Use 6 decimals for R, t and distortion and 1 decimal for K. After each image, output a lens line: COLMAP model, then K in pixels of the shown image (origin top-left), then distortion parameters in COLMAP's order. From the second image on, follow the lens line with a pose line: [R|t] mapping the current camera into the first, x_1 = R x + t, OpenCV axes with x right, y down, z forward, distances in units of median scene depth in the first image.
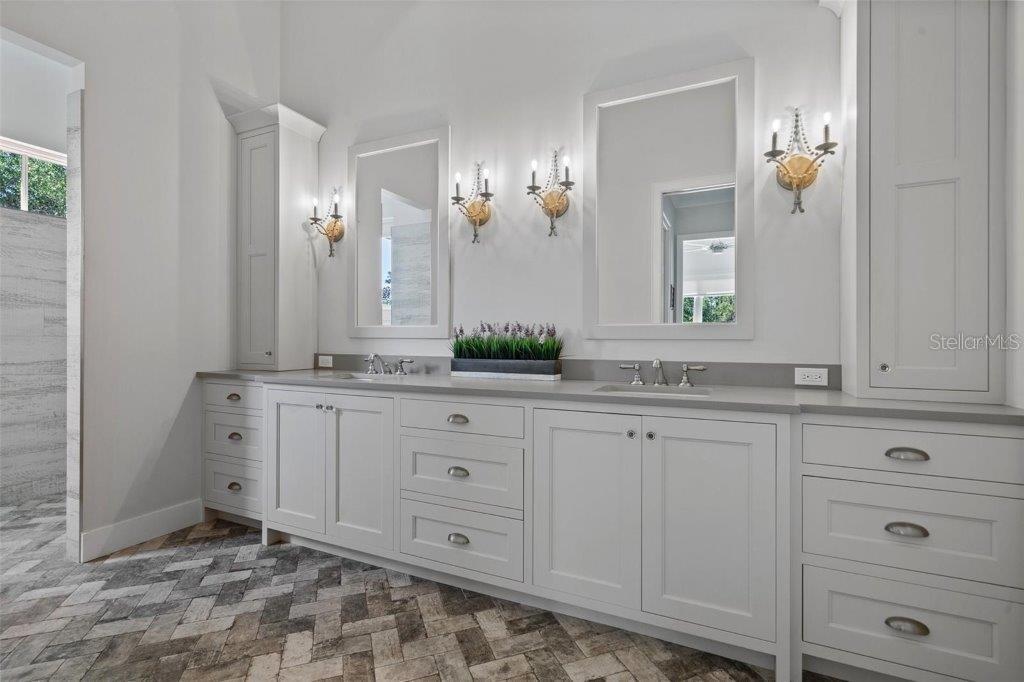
lens RADIAL K [[445.1, 0, 530.4], [0, 445.1, 340.1], [0, 0, 1]] dist [0.008473, -0.000073]
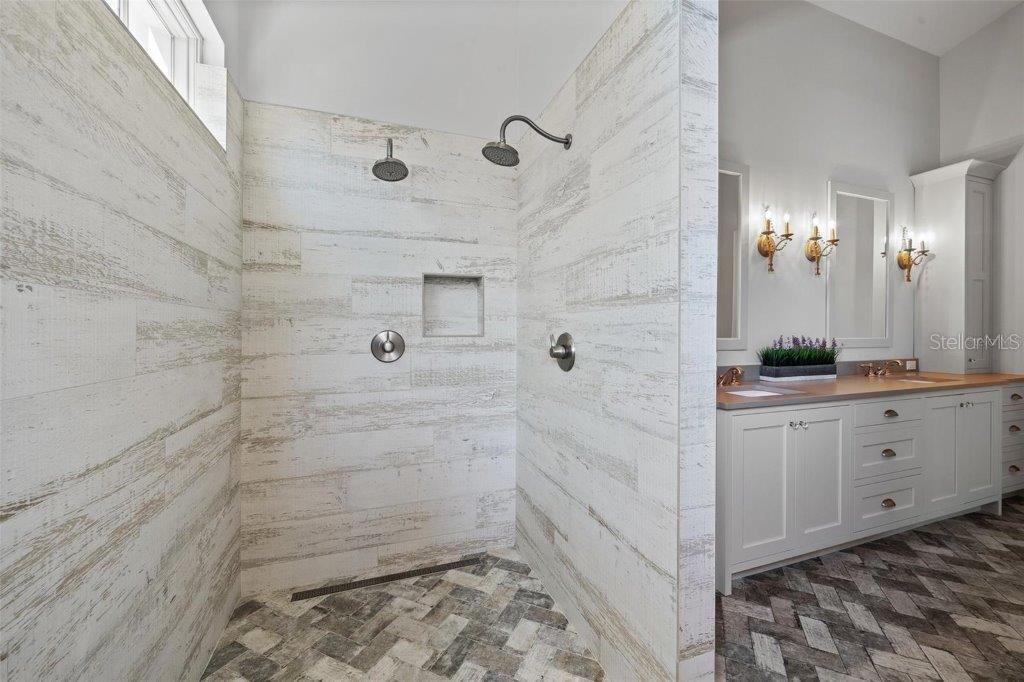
lens RADIAL K [[378.9, 0, 513.2], [0, 378.9, 333.2], [0, 0, 1]] dist [0.000250, -0.000166]
pose [[0.734031, -0.002739, 0.679110, -1.737626], [0.000480, 0.999994, 0.003514, -0.065498], [-0.679115, -0.002254, 0.734028, 0.925117]]
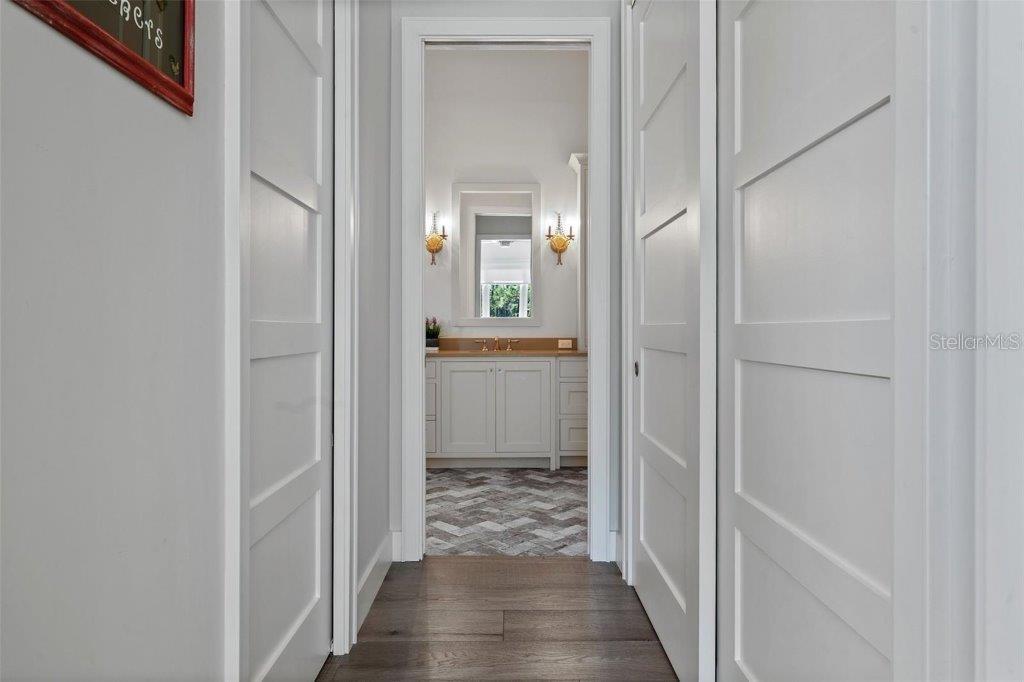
lens RADIAL K [[560.8, 0, 508.9], [0, 560.8, 330.3], [0, 0, 1]] dist [0.002340, 0.000203]
pose [[0.909835, -0.005778, 0.414930, -0.679318], [0.001685, 0.999946, 0.010230, -0.009058], [-0.414967, -0.008608, 0.909796, -1.241131]]
